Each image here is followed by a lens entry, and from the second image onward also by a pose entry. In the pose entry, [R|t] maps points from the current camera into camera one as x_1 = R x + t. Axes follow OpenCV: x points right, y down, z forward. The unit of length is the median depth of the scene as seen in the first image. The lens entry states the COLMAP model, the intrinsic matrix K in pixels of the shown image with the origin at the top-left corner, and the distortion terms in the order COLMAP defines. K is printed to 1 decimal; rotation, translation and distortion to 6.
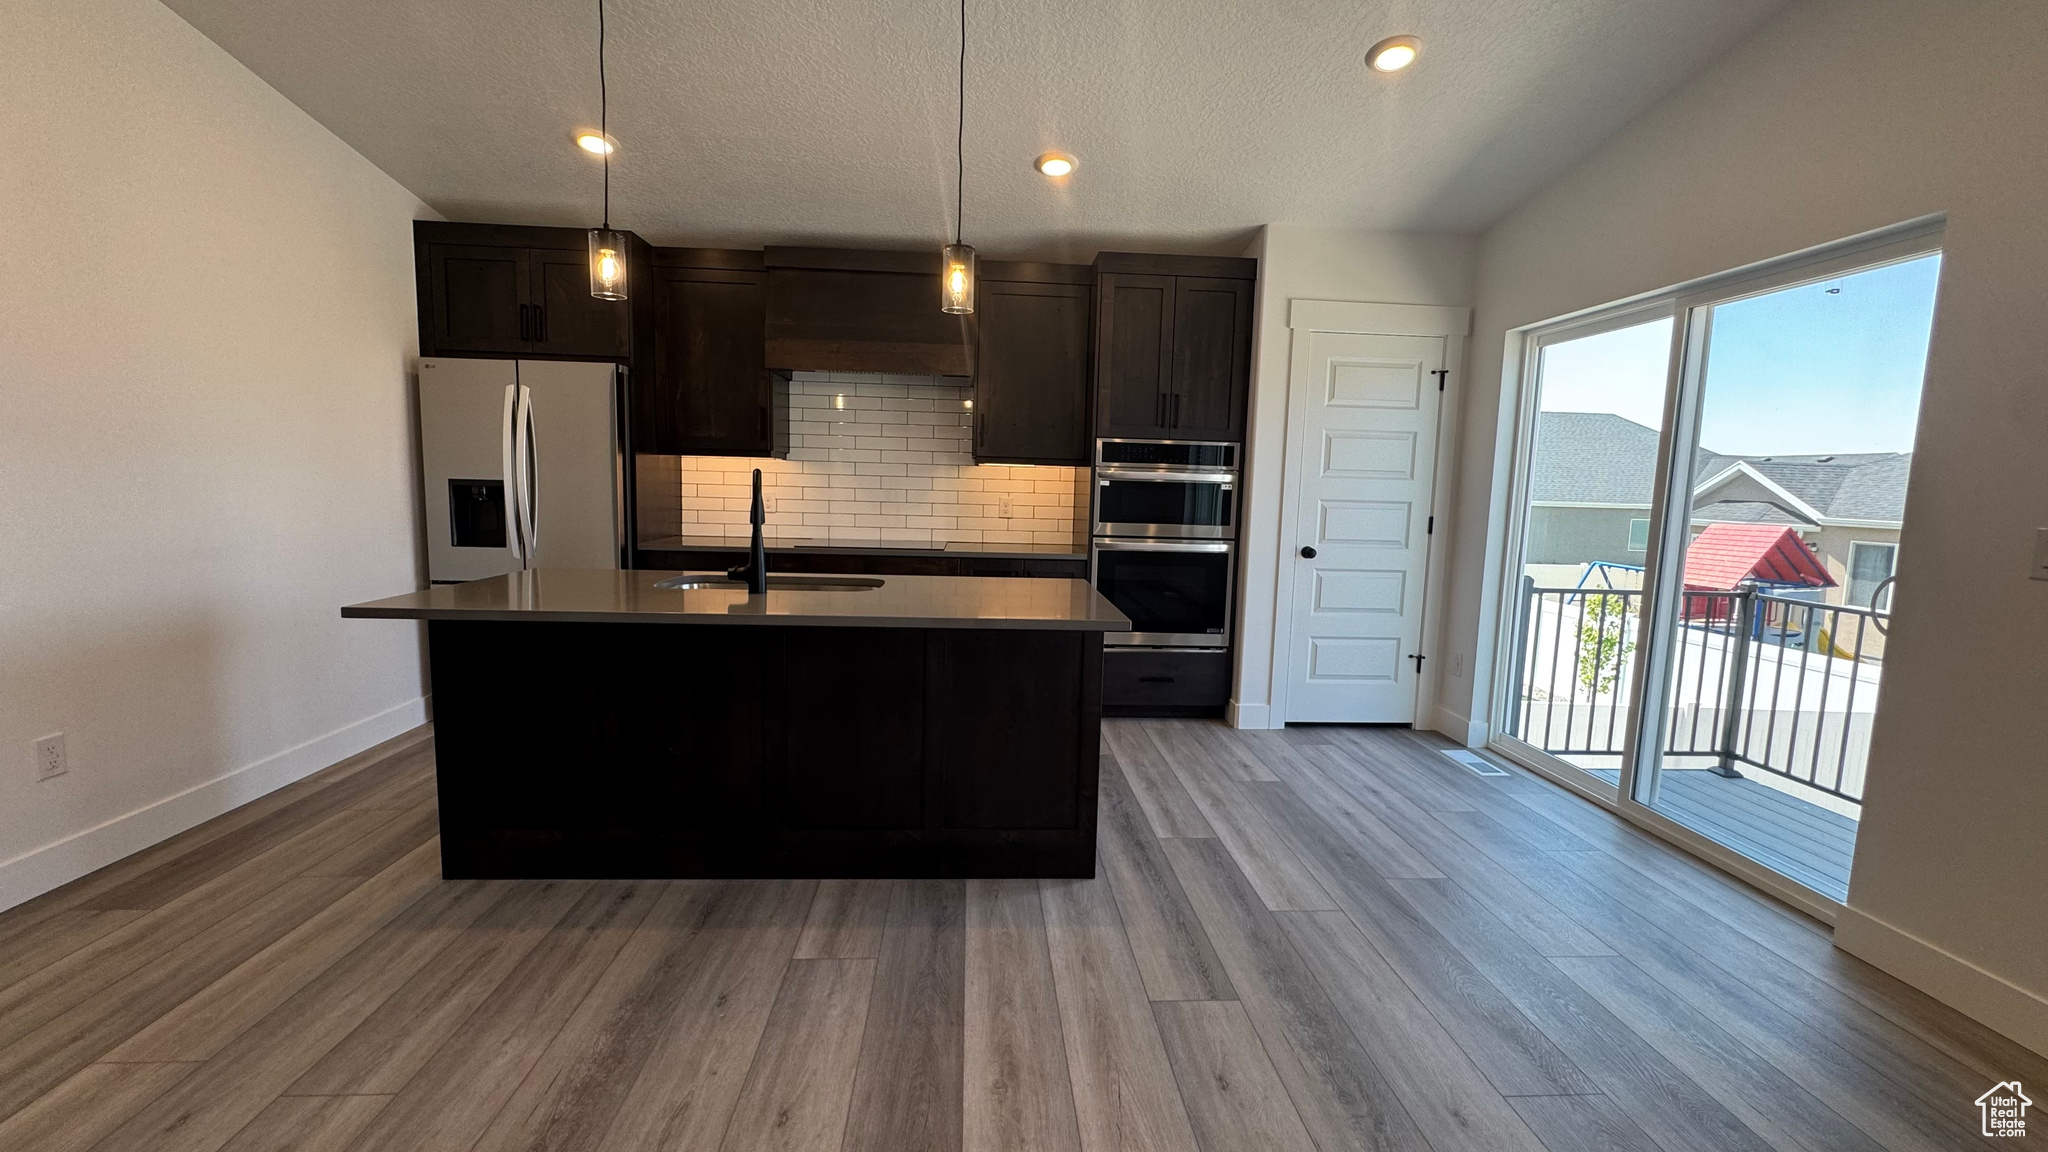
lens RADIAL K [[836.2, 0, 1010.6], [0, 836.2, 572.9], [0, 0, 1]] dist [-0.001611, 0.000198]
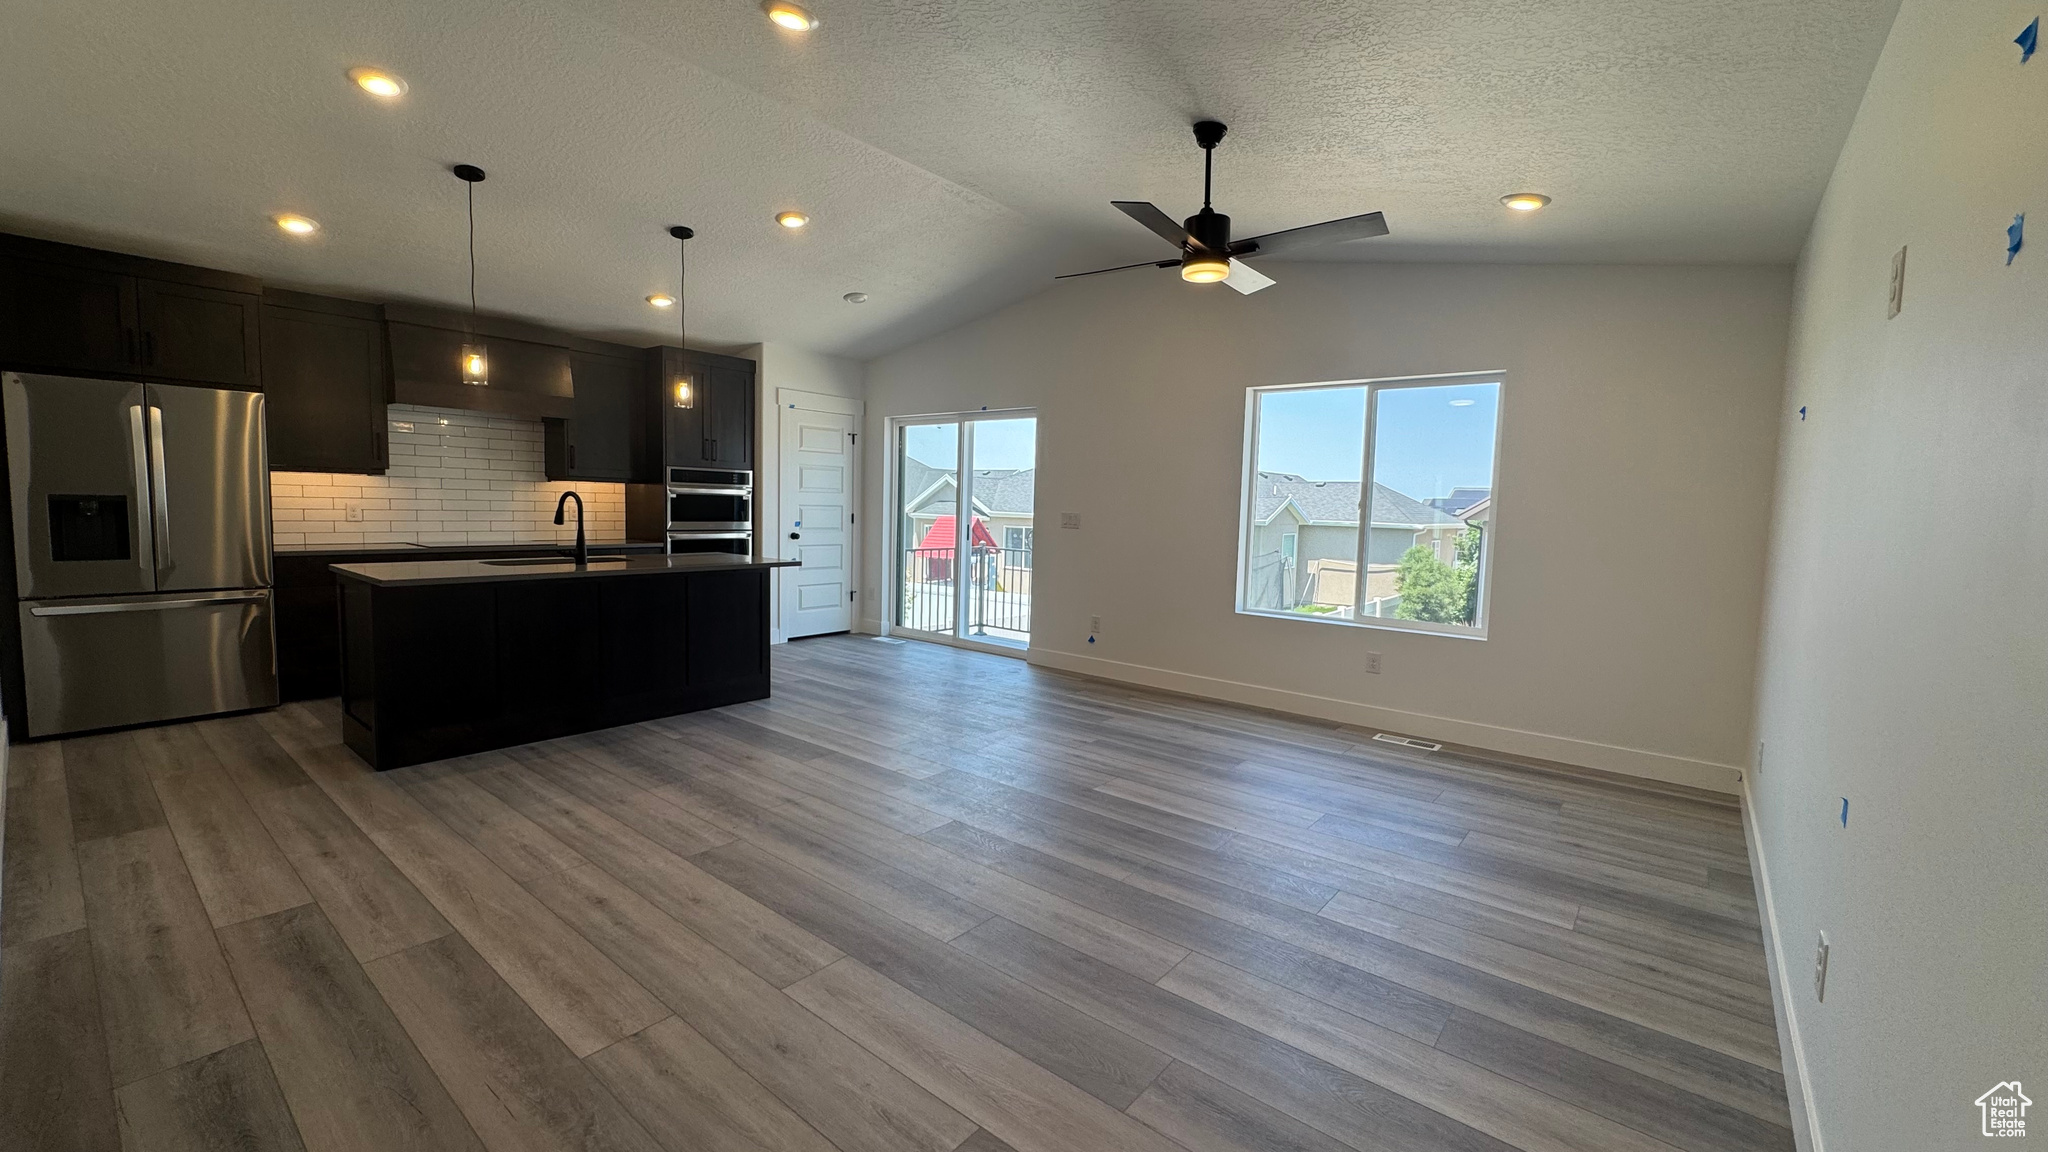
lens RADIAL K [[769.1, 0, 1005.5], [0, 769.1, 565.1], [0, 0, 1]] dist [-0.008497, 0.000050]
pose [[0.700607, -0.066095, 0.710479, -0.481894], [0.070432, 0.997244, 0.023319, 0.029767], [-0.710063, 0.033703, 0.703332, -0.424024]]
